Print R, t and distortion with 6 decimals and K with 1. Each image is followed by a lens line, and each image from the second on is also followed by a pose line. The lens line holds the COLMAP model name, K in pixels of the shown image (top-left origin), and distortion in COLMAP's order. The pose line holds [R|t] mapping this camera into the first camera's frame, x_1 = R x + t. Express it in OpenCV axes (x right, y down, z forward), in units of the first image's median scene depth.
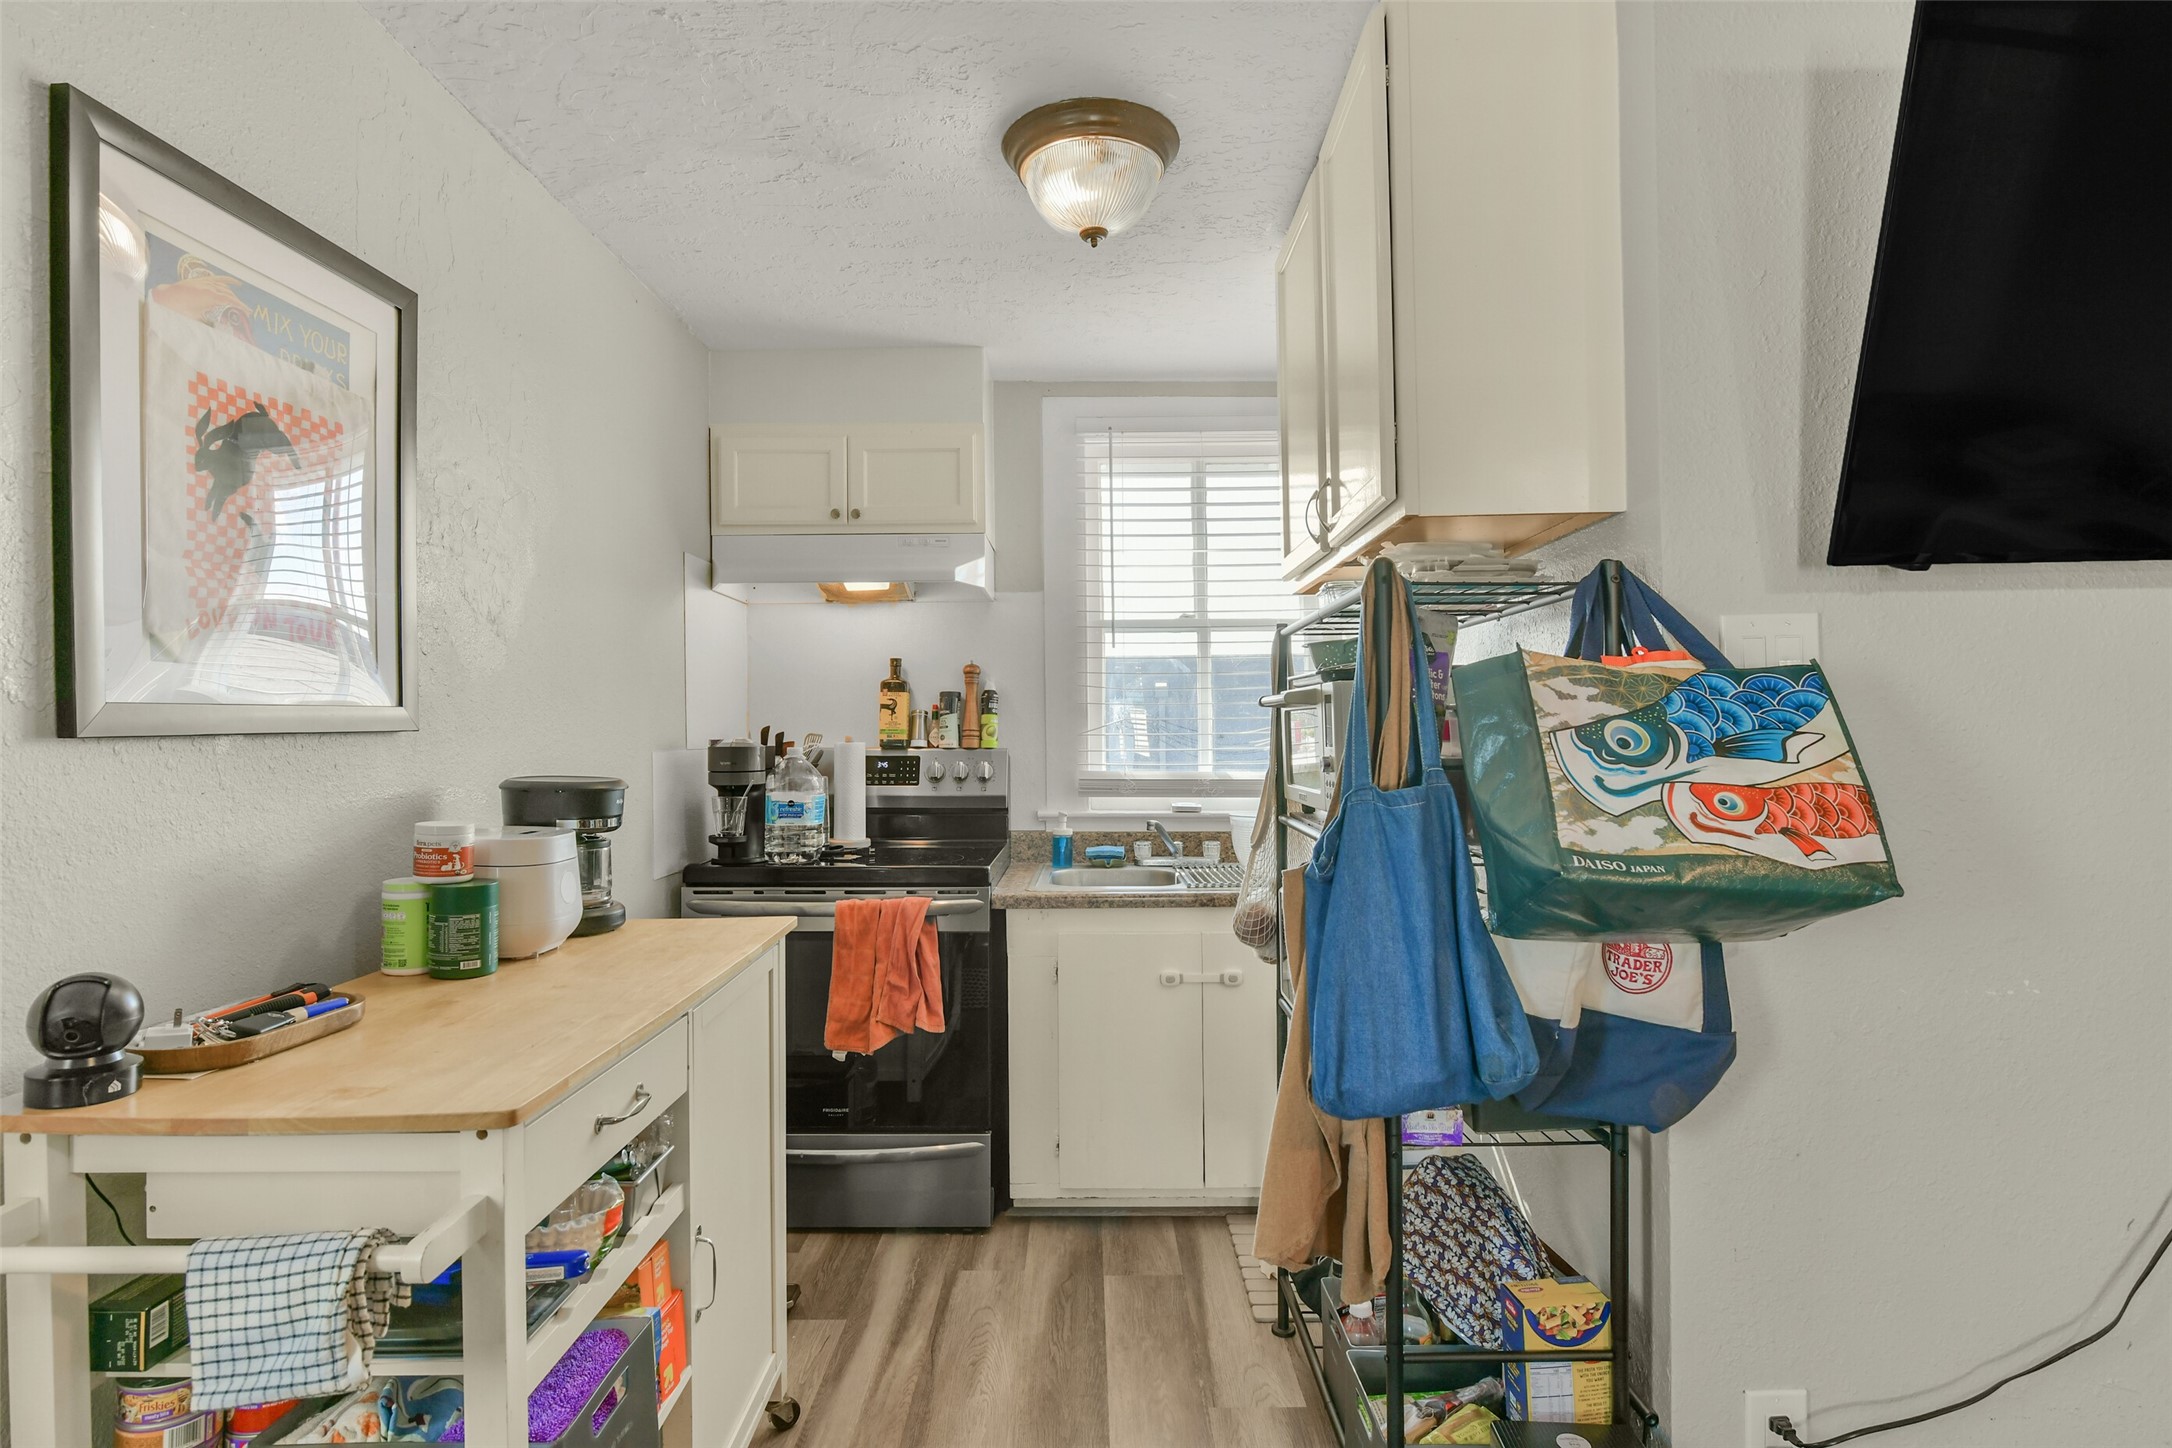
lens RADIAL K [[1108.4, 0, 1123.5], [0, 1108.4, 728.1], [0, 0, 1]] dist [-0.004395, -0.003089]
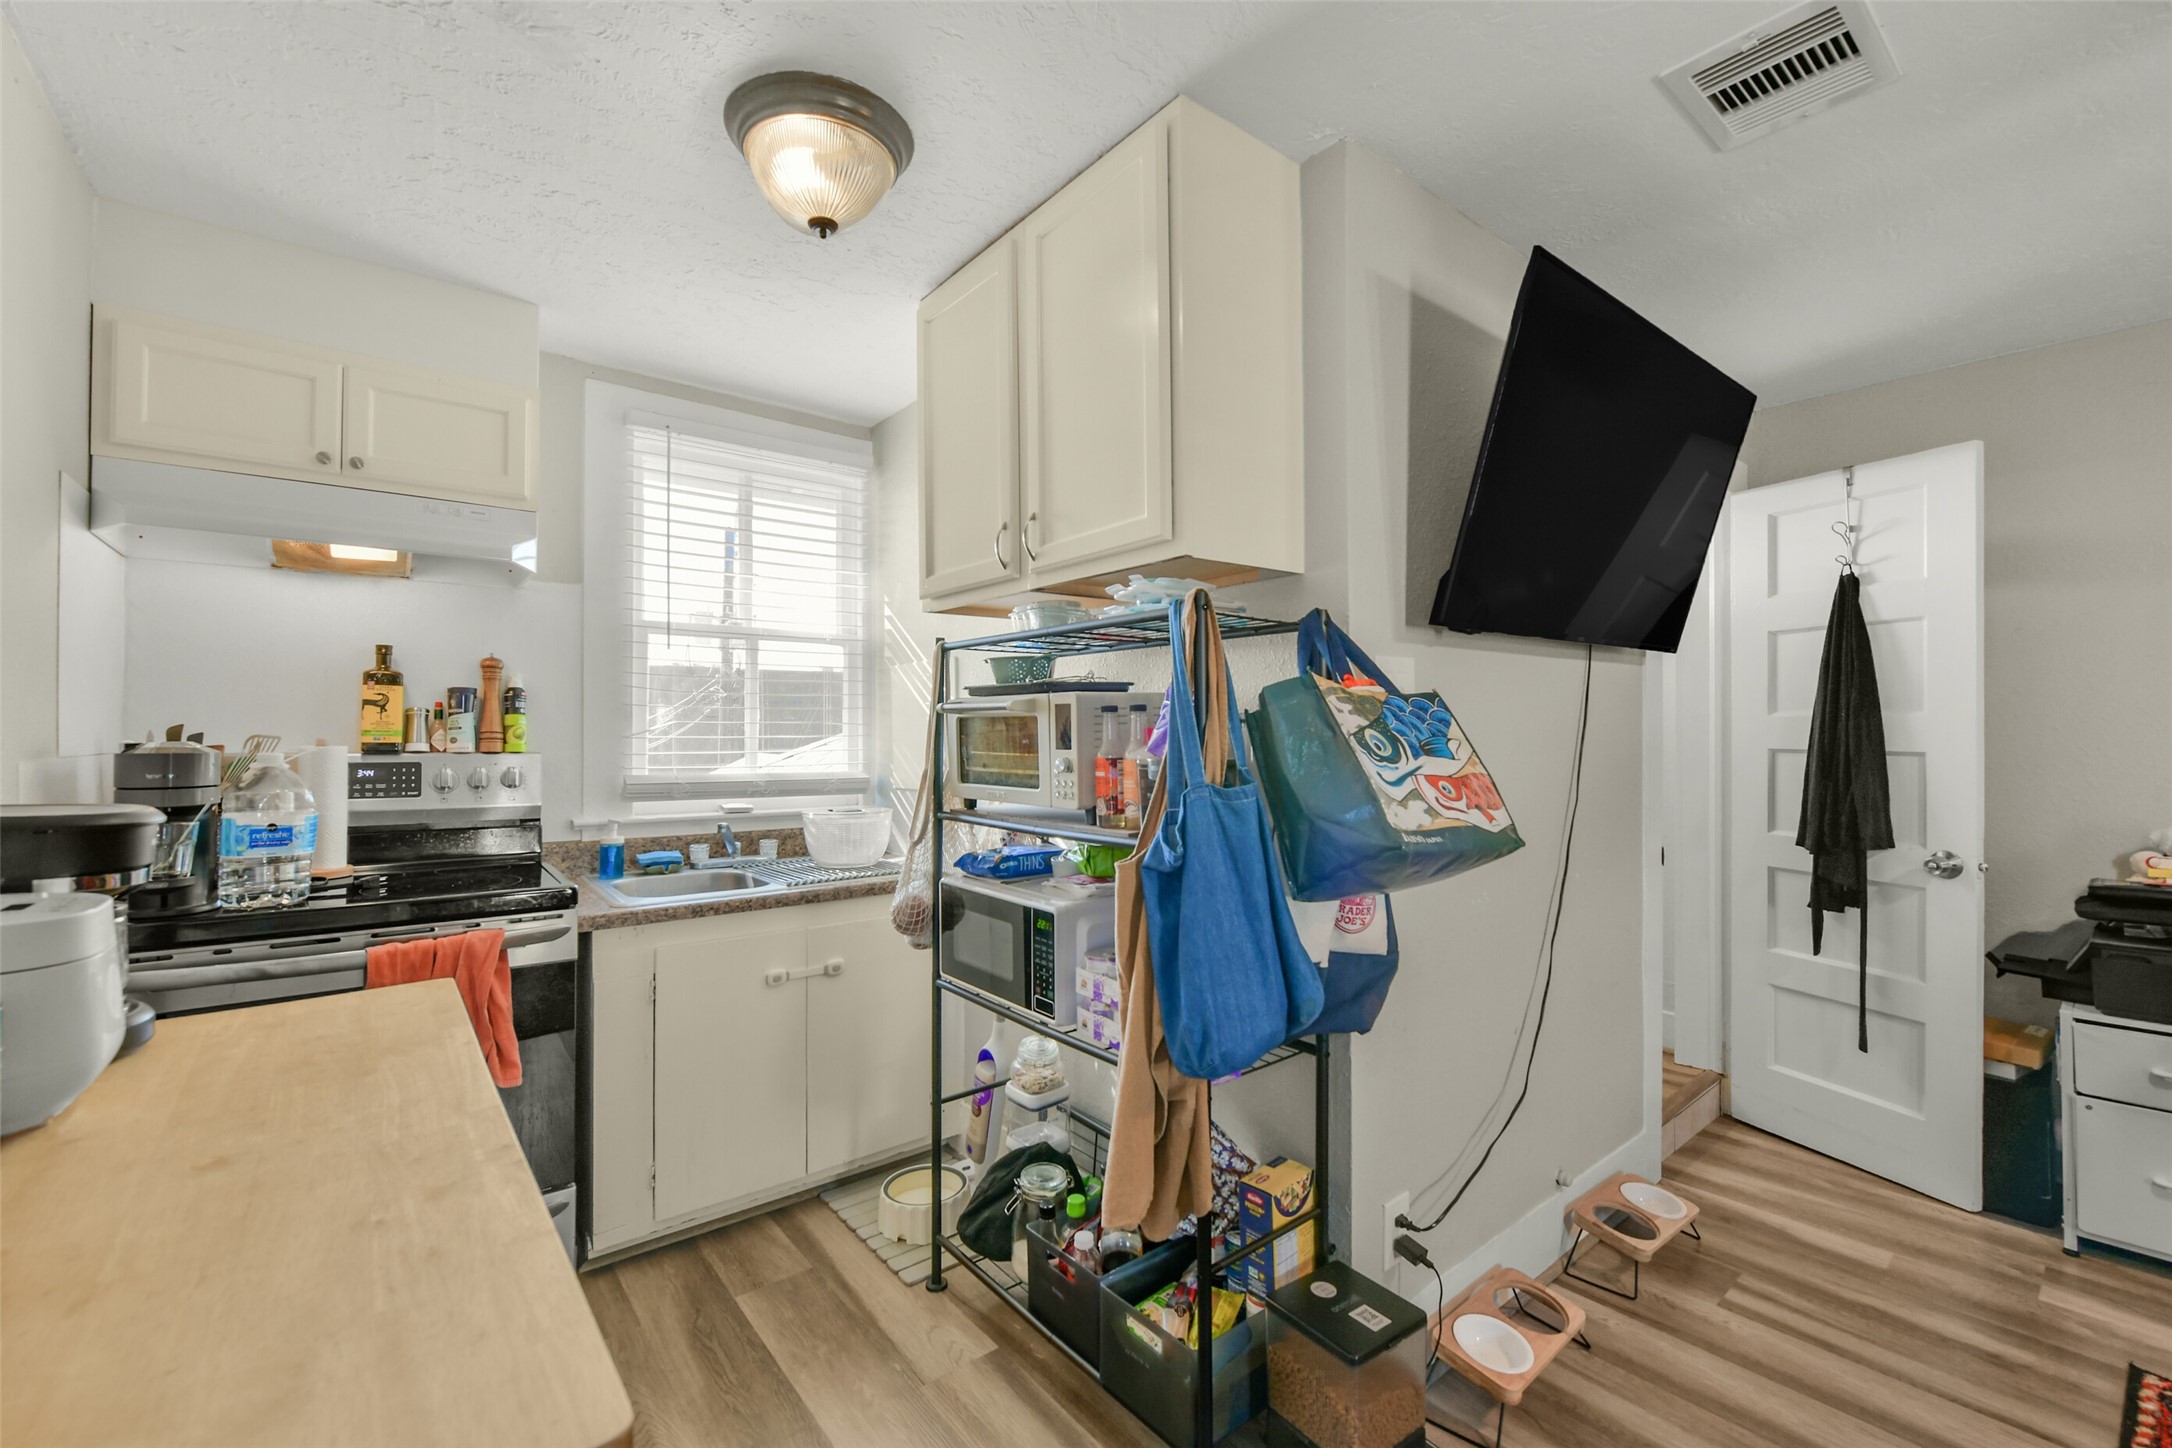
lens RADIAL K [[873.8, 0, 1083.8], [0, 873.8, 719.5], [0, 0, 1]] dist [-0.007625, -0.001879]
pose [[0.783165, 0.015970, 0.621609, -0.242479], [-0.006646, 0.999828, -0.017313, 0.000842], [-0.621779, 0.009428, 0.783136, 0.198693]]
